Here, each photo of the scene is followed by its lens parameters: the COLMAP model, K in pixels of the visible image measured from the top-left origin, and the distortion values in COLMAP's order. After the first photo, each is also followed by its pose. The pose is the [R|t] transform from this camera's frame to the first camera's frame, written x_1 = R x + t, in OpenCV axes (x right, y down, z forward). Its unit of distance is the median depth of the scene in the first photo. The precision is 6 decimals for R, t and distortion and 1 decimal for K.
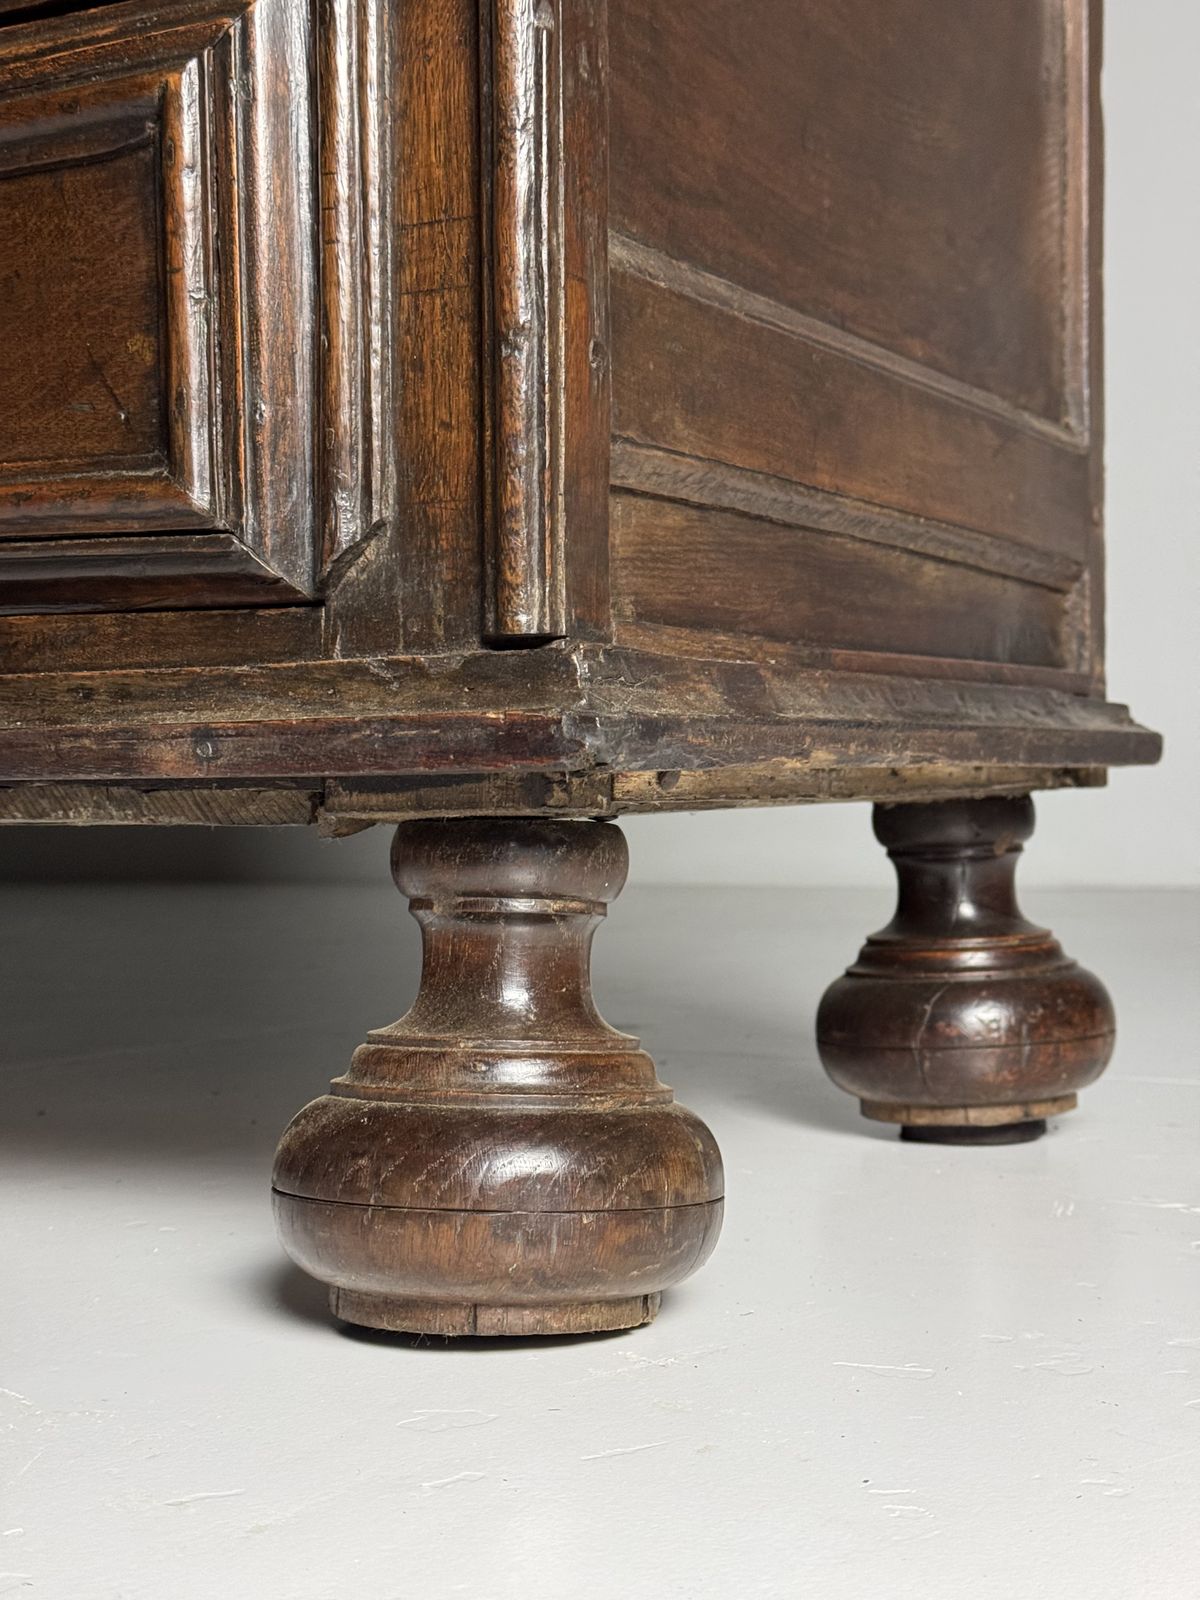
lens RADIAL K [[2006.6, 0, 600.0], [0, 2006.6, 800.0], [0, 0, 1]] dist [0.308425, -0.850657]
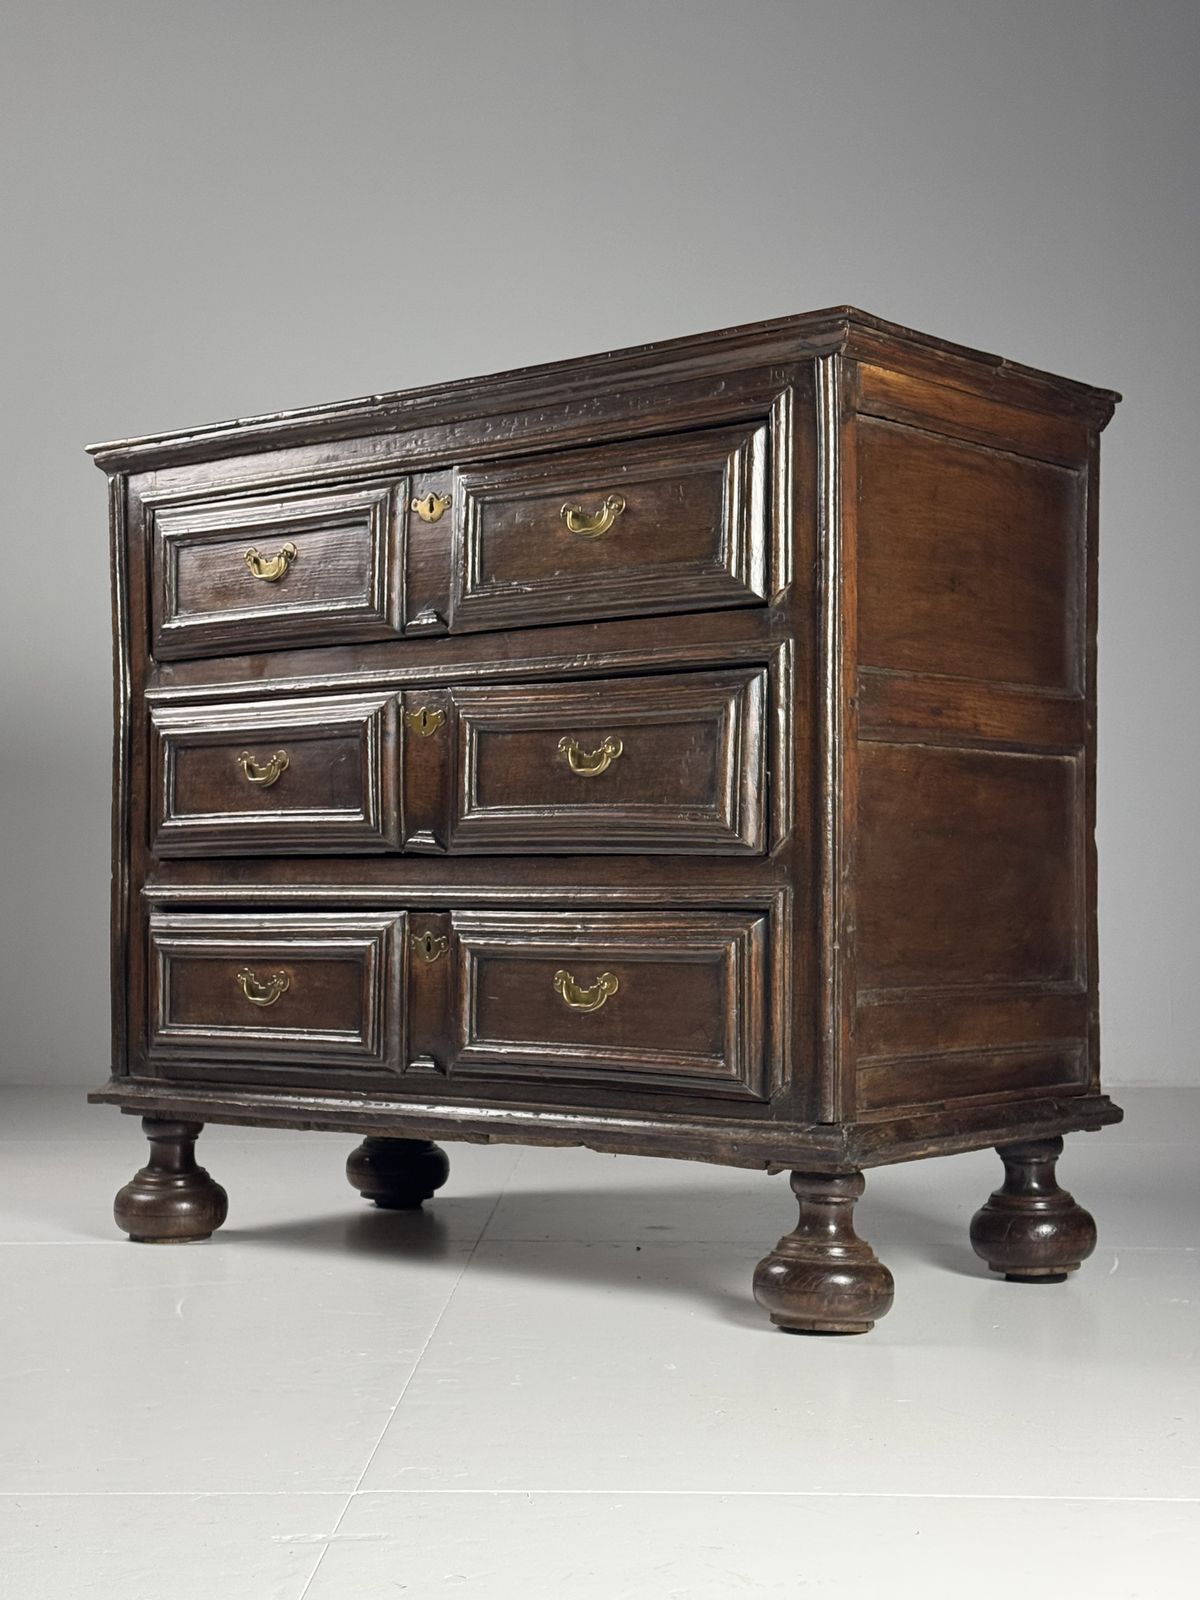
lens RADIAL K [[2346.5, 0, 600.0], [0, 2346.5, 800.0], [0, 0, 1]] dist [0.144893, -0.208252]
pose [[0.981562, 0.004521, -0.191088, 0.308648], [-0.009843, 0.999589, -0.026910, -0.467125], [0.190888, 0.028295, 0.981204, -2.708544]]
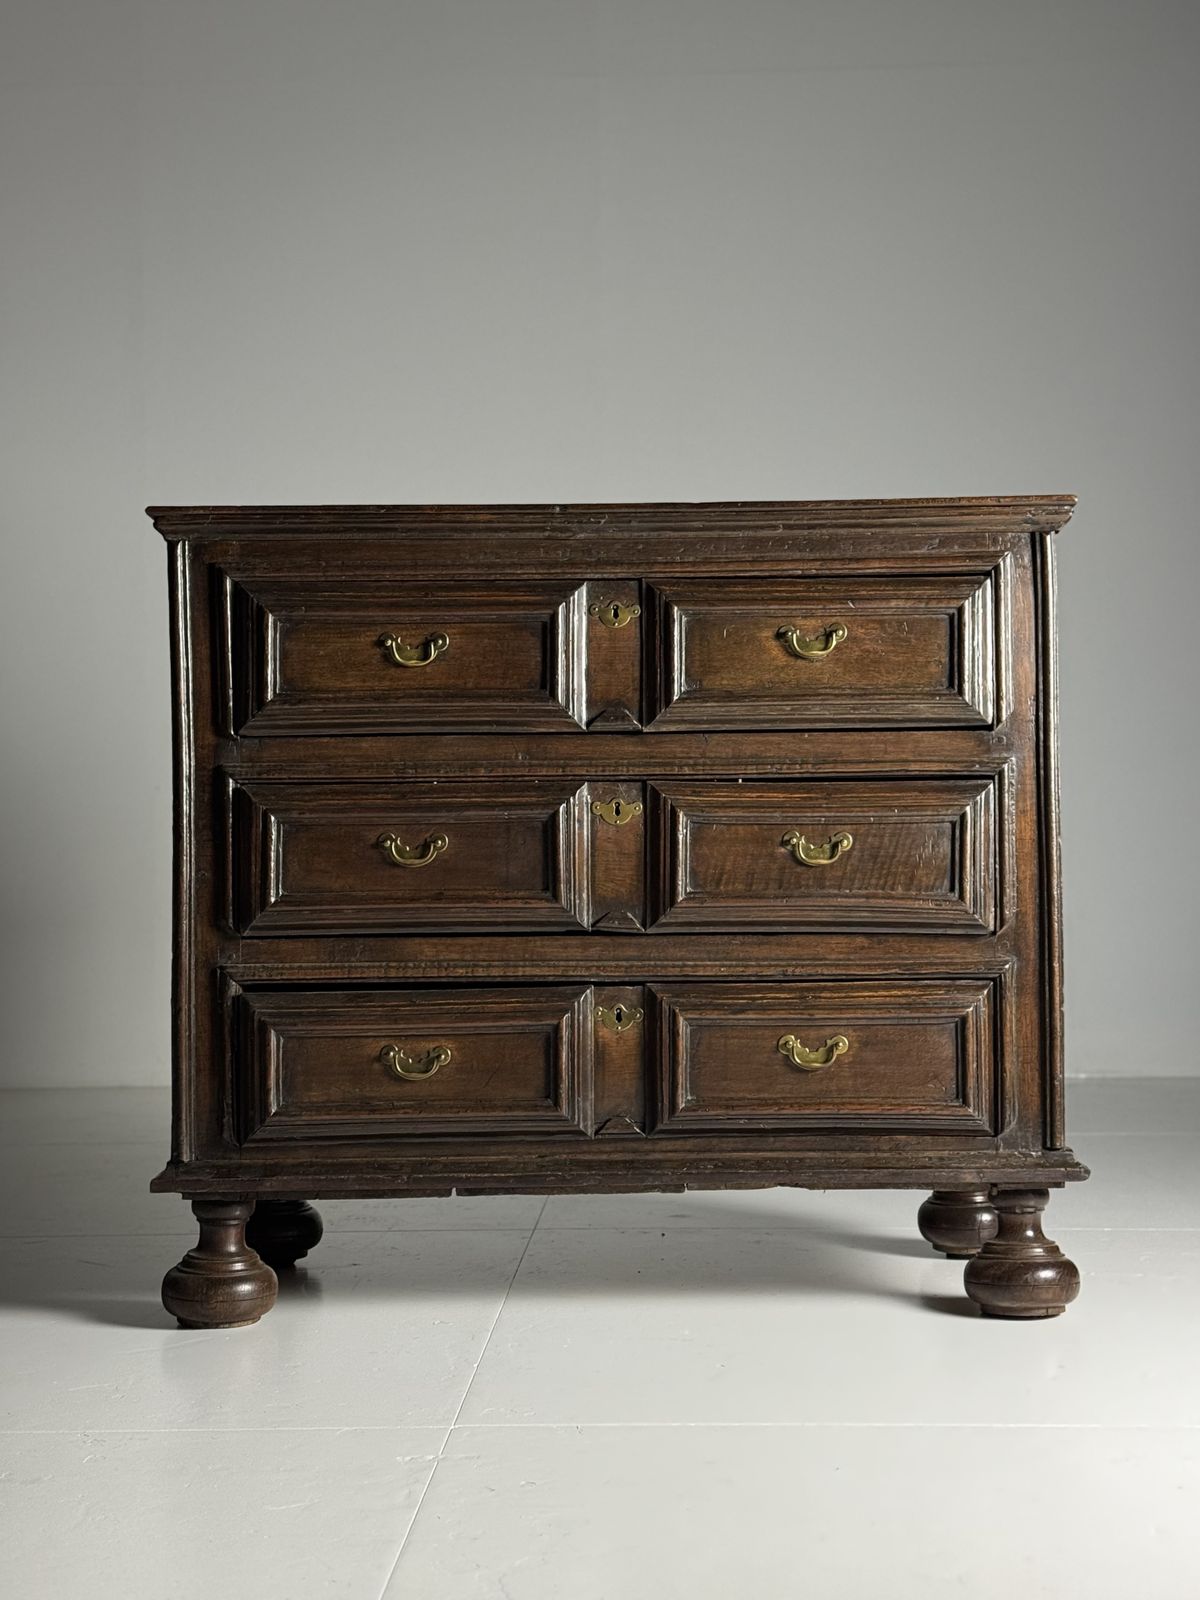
lens RADIAL K [[2346.5, 0, 600.0], [0, 2346.5, 800.0], [0, 0, 1]] dist [0.144893, -0.208252]
pose [[0.884600, 0.016936, 0.466043, -2.920490], [-0.004871, 0.999621, -0.027080, -0.612568], [-0.466325, 0.021685, 0.884348, -2.687466]]
